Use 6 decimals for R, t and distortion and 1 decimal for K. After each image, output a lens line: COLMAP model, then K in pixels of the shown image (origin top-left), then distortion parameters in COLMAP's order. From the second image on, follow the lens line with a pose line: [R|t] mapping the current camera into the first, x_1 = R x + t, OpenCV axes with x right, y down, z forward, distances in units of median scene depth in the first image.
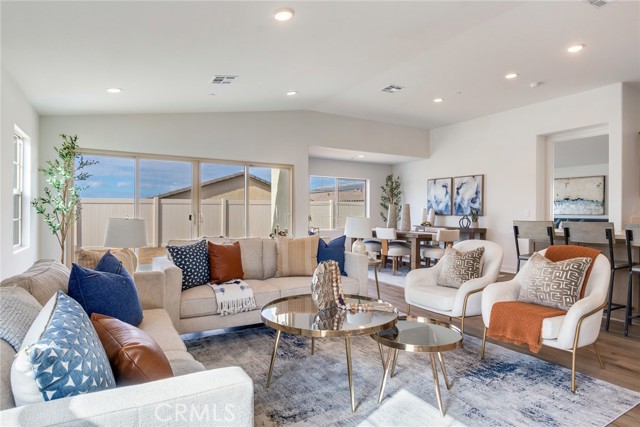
lens RADIAL K [[360.7, 0, 310.4], [0, 360.7, 212.3], [0, 0, 1]] dist [0.006793, -0.007622]
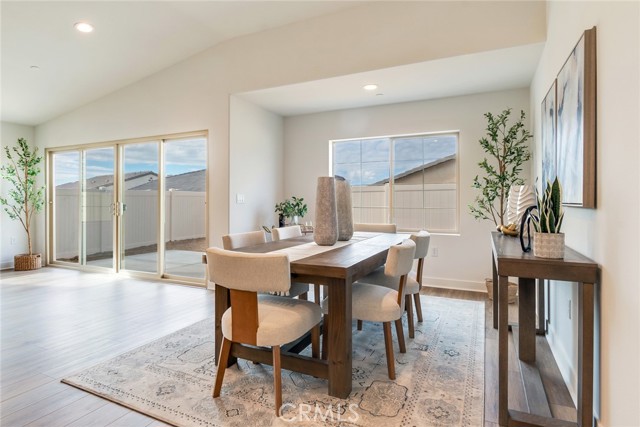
lens RADIAL K [[360.7, 0, 307.8], [0, 360.7, 202.6], [0, 0, 1]] dist [0.006793, -0.007622]
pose [[0.563938, -0.005509, -0.825799, 0.523538], [0.004799, 0.999983, -0.003393, 0.006224], [0.825803, -0.002050, 0.563955, 0.668109]]
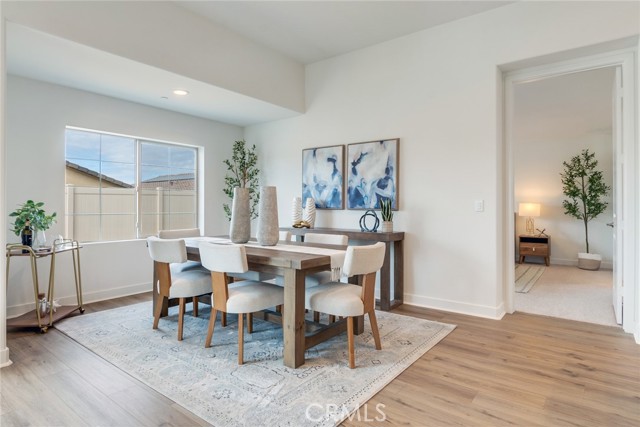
lens RADIAL K [[360.7, 0, 311.5], [0, 360.7, 208.3], [0, 0, 1]] dist [0.006793, -0.007622]
pose [[0.924614, -0.006026, 0.380858, 0.121763], [0.003127, 0.999961, 0.008230, 0.001302], [-0.380893, -0.006418, 0.924597, 0.482509]]
